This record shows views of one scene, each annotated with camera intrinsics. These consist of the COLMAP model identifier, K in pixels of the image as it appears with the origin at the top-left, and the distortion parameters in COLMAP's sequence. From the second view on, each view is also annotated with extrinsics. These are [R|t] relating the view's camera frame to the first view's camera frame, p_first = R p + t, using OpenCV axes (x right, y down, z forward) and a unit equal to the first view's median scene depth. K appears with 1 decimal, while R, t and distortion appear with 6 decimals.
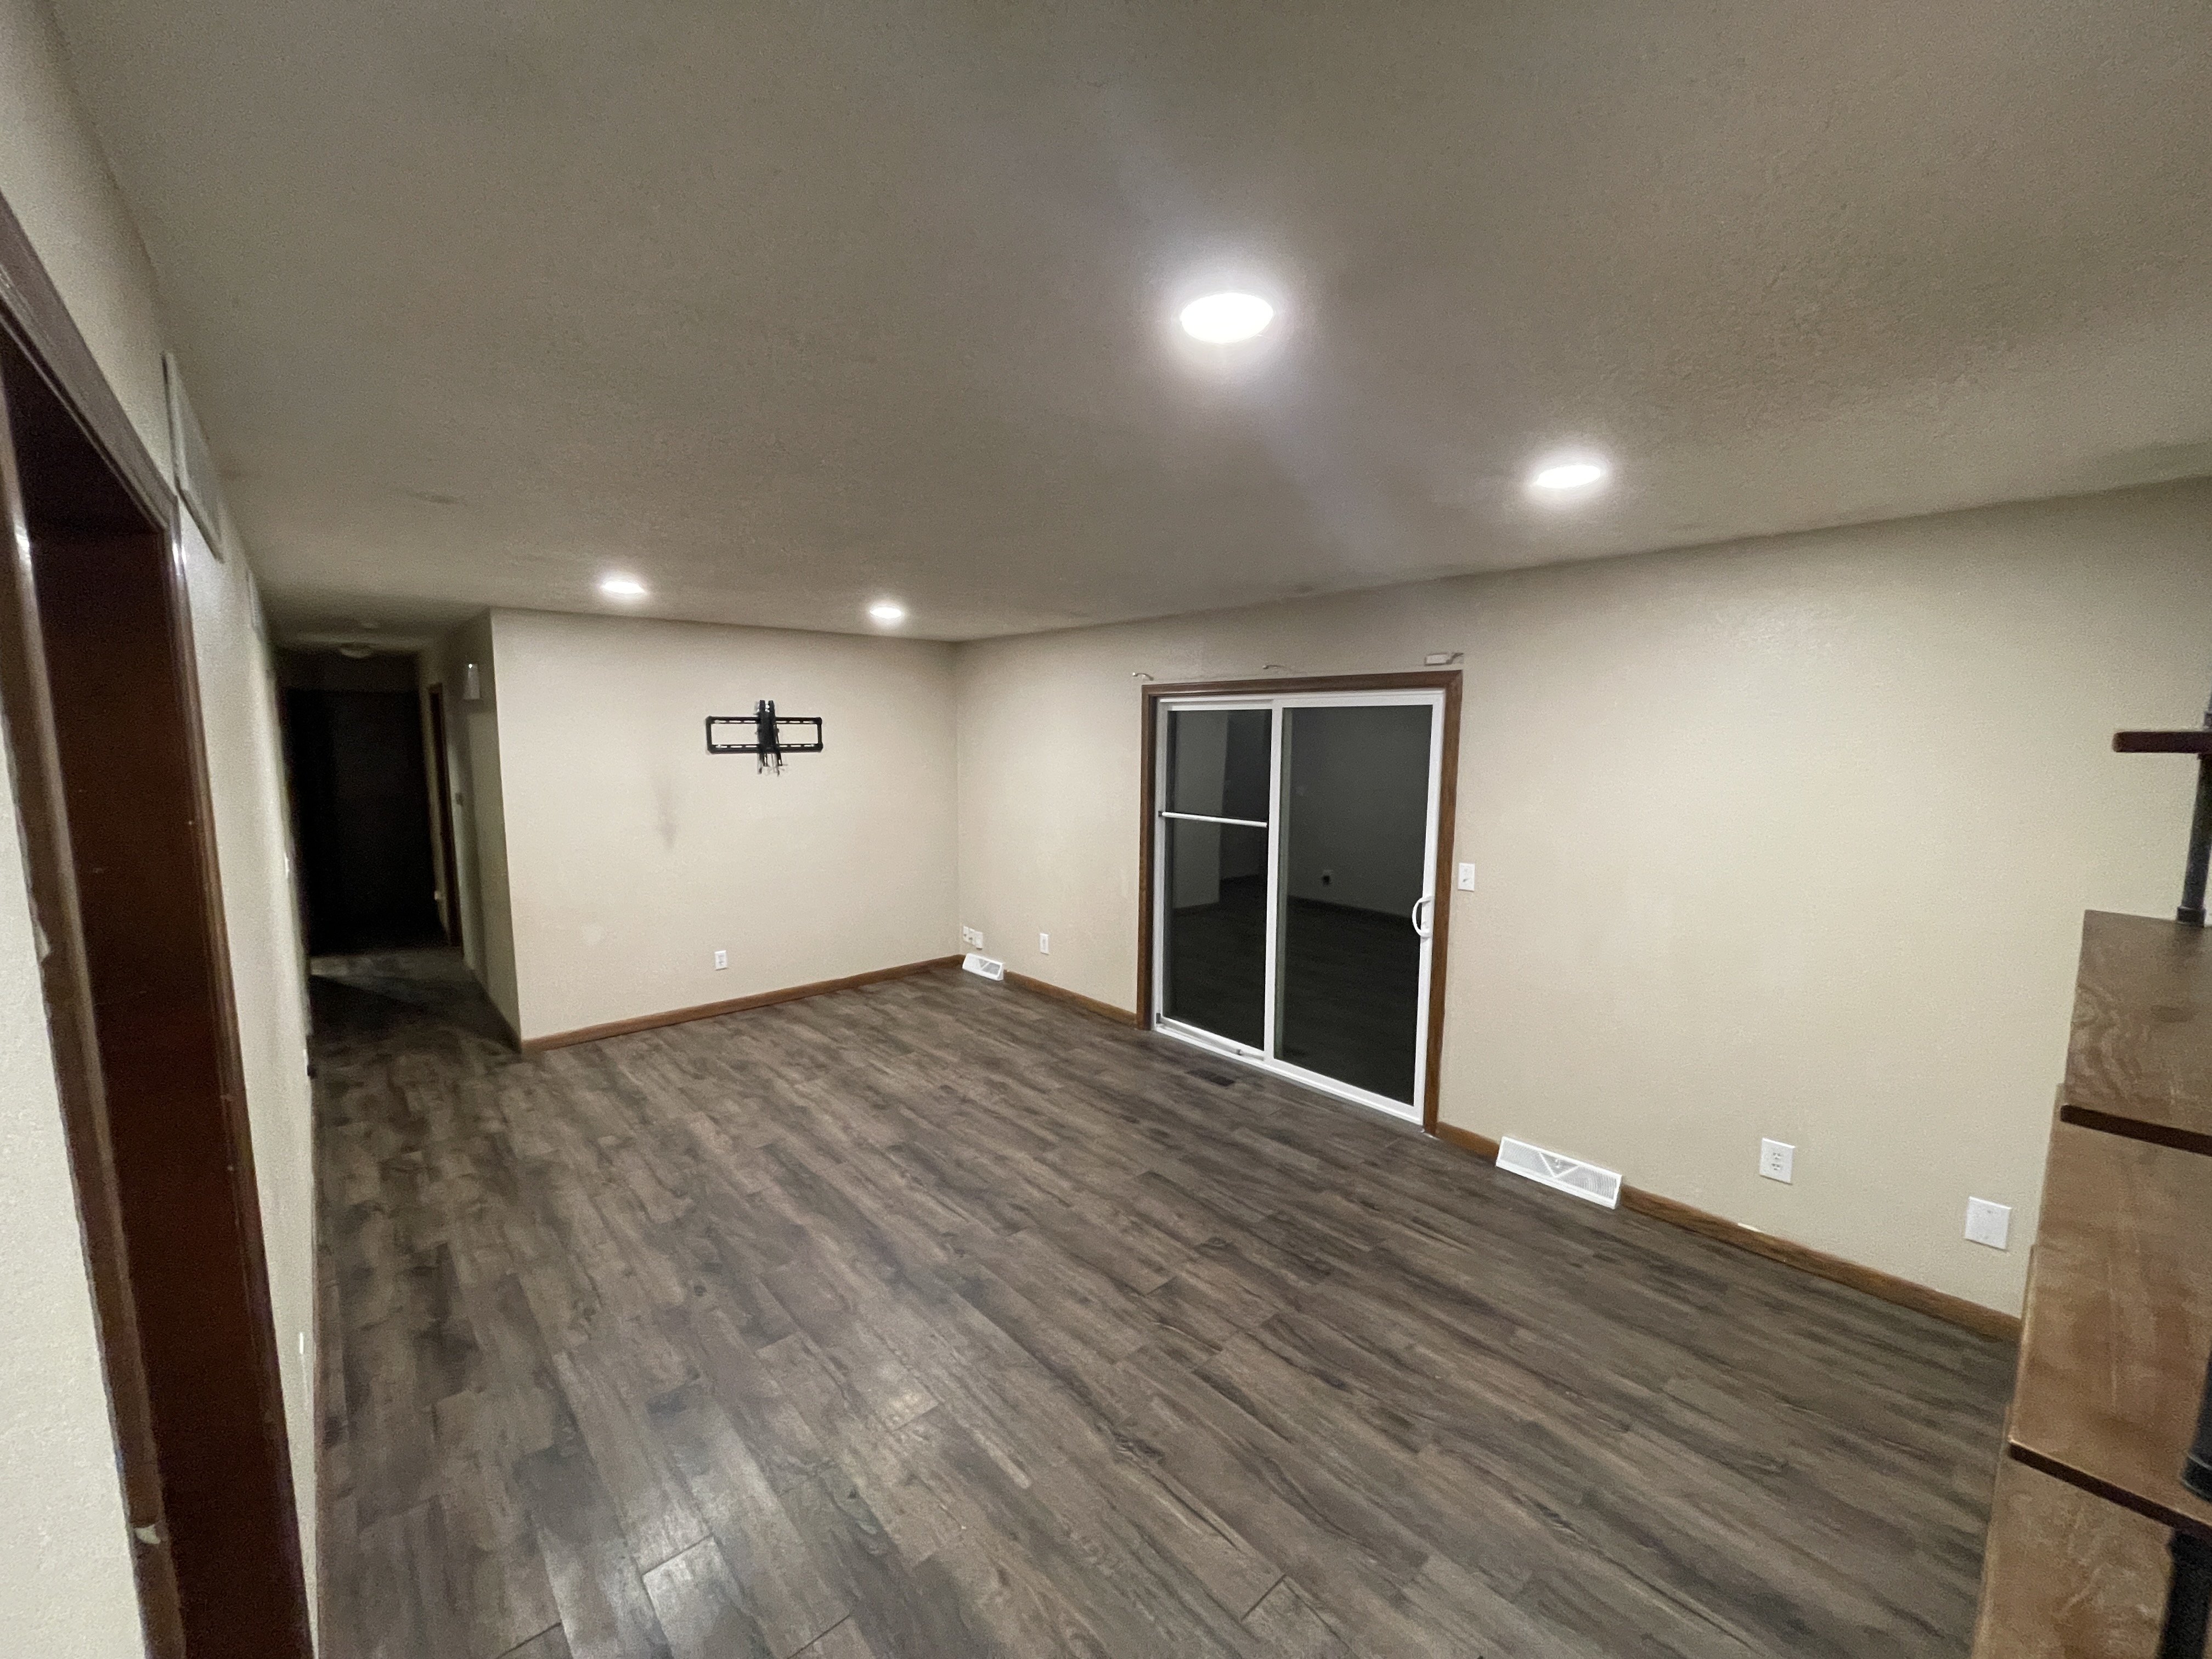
lens RADIAL K [[890.9, 0, 1100.3], [0, 890.9, 823.9], [0, 0, 1]] dist [-0.004556, -0.000505]
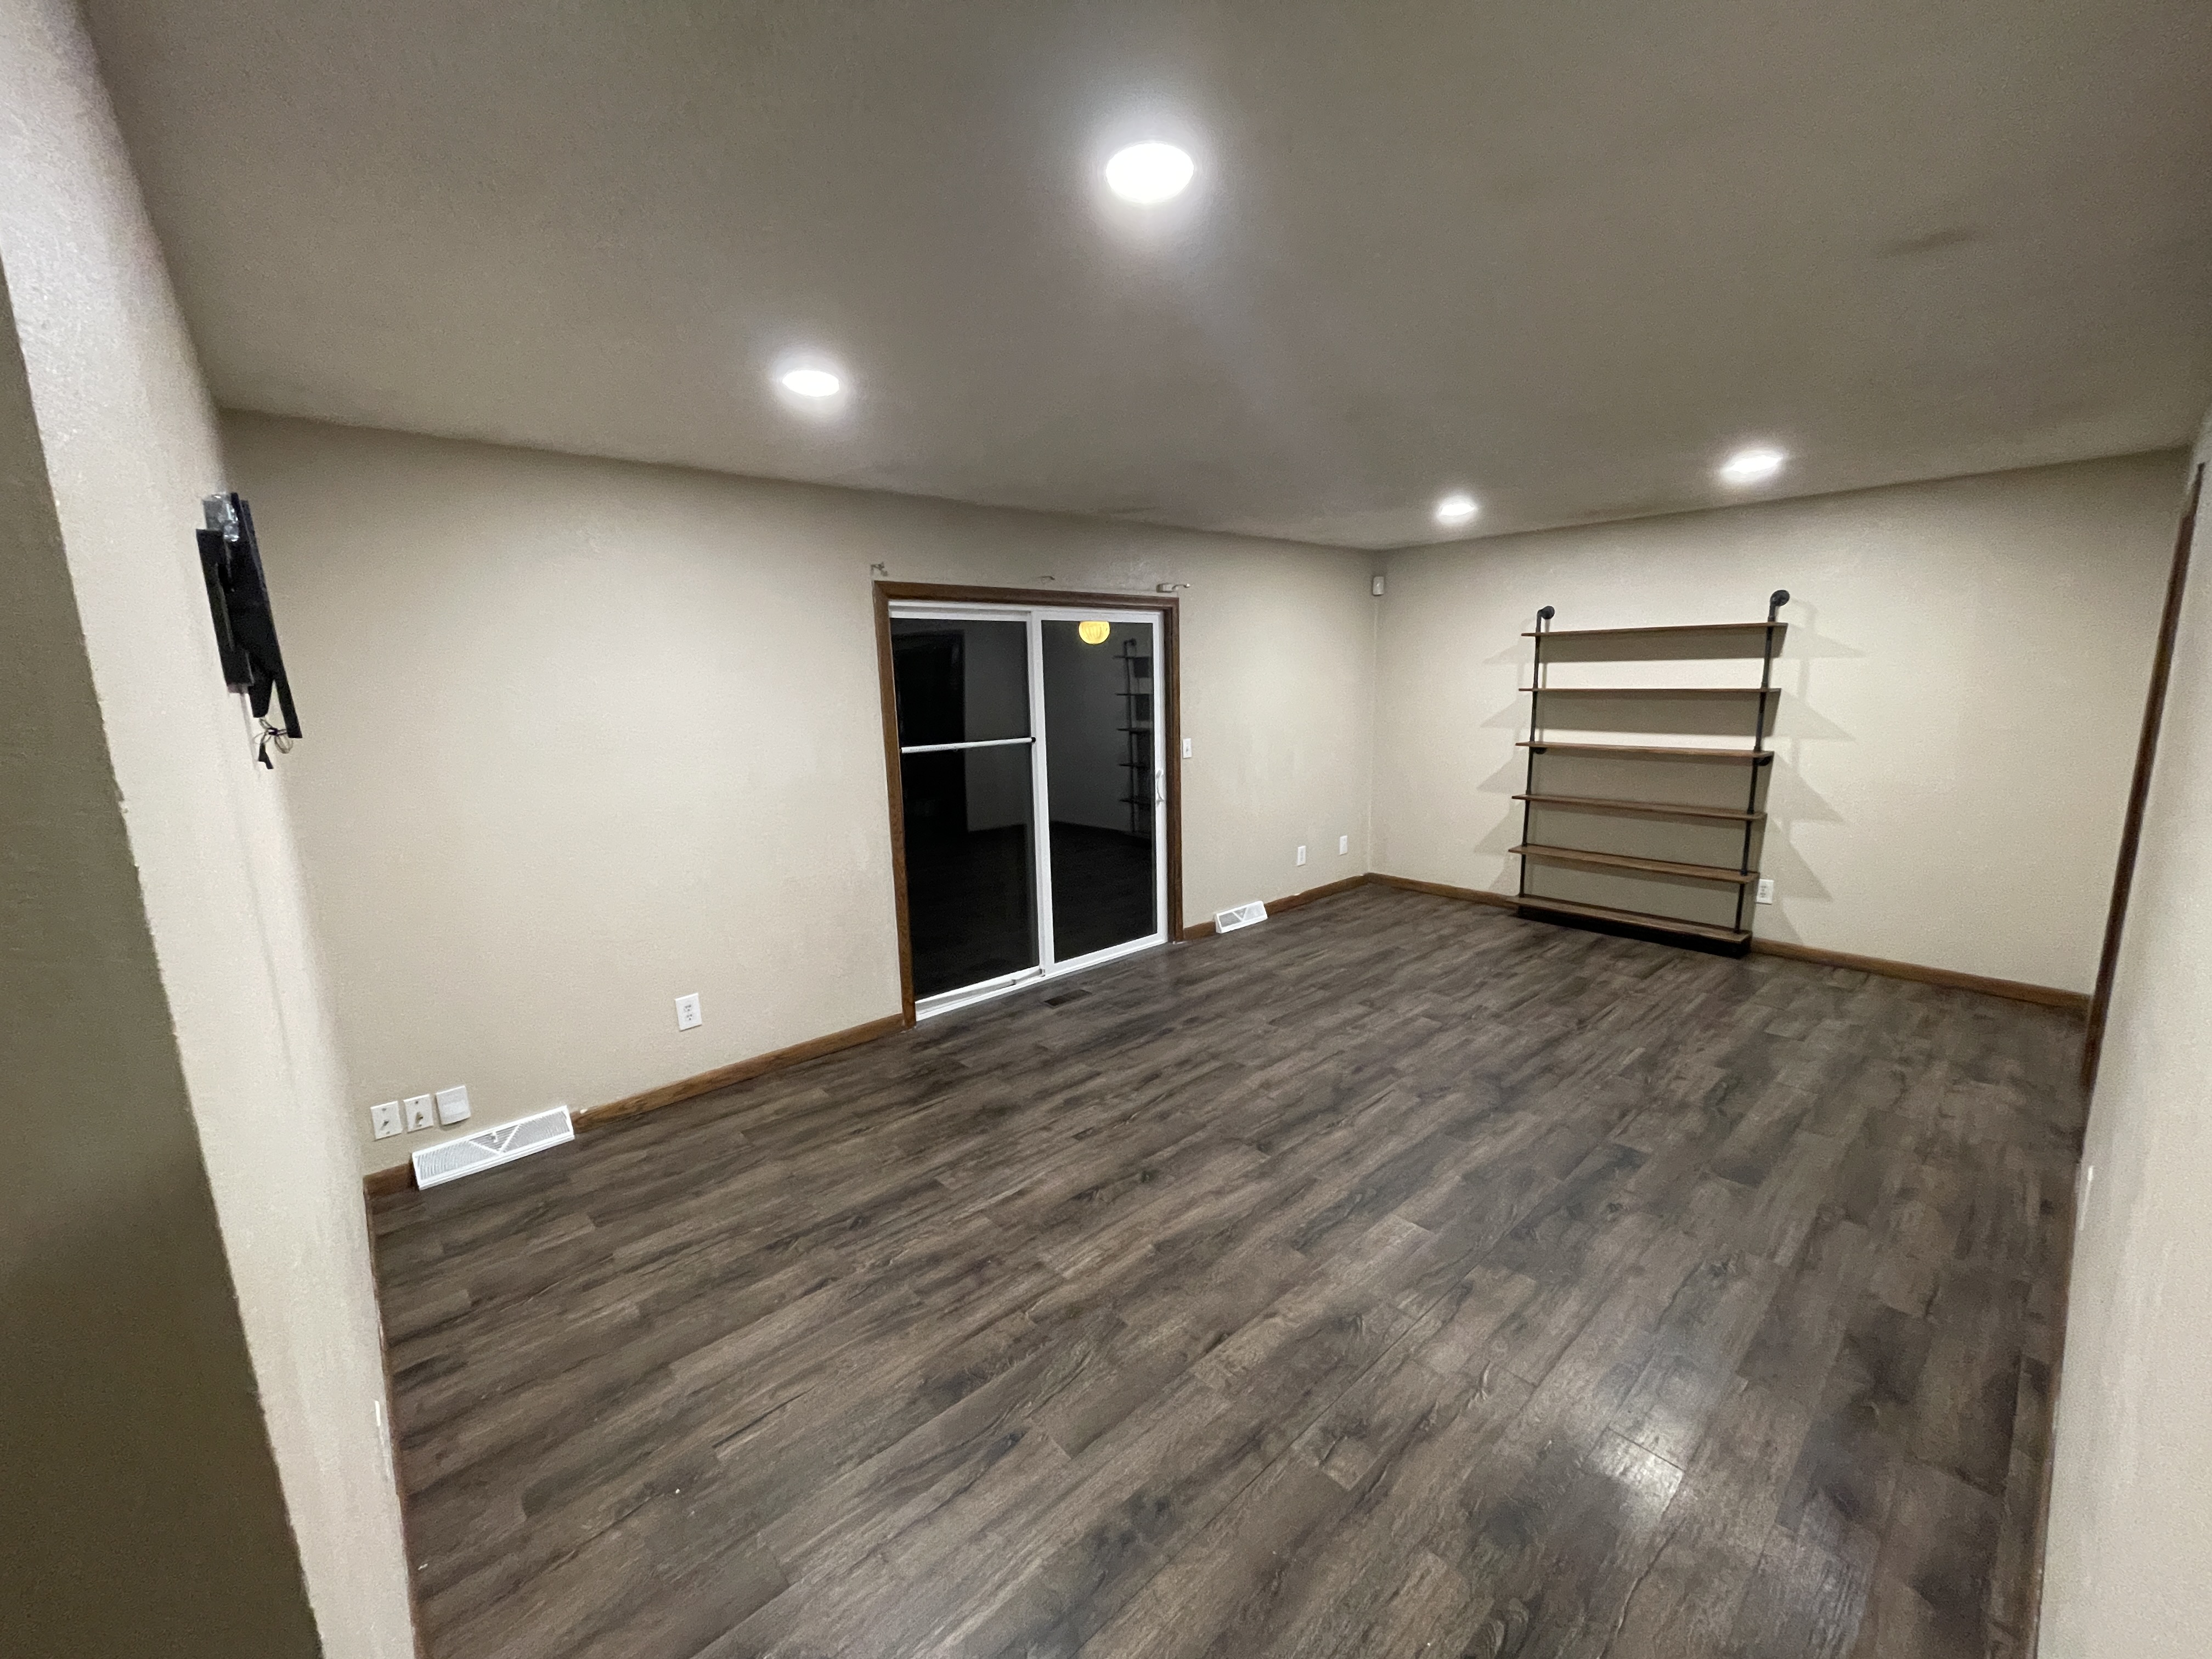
lens RADIAL K [[890.9, 0, 1102.0], [0, 890.9, 840.2], [0, 0, 1]] dist [-0.004556, -0.000505]
pose [[0.002478, -0.188508, 0.982069, -0.945254], [0.135404, 0.973090, 0.186443, -0.075493], [-0.990787, 0.132514, 0.027936, 1.058608]]
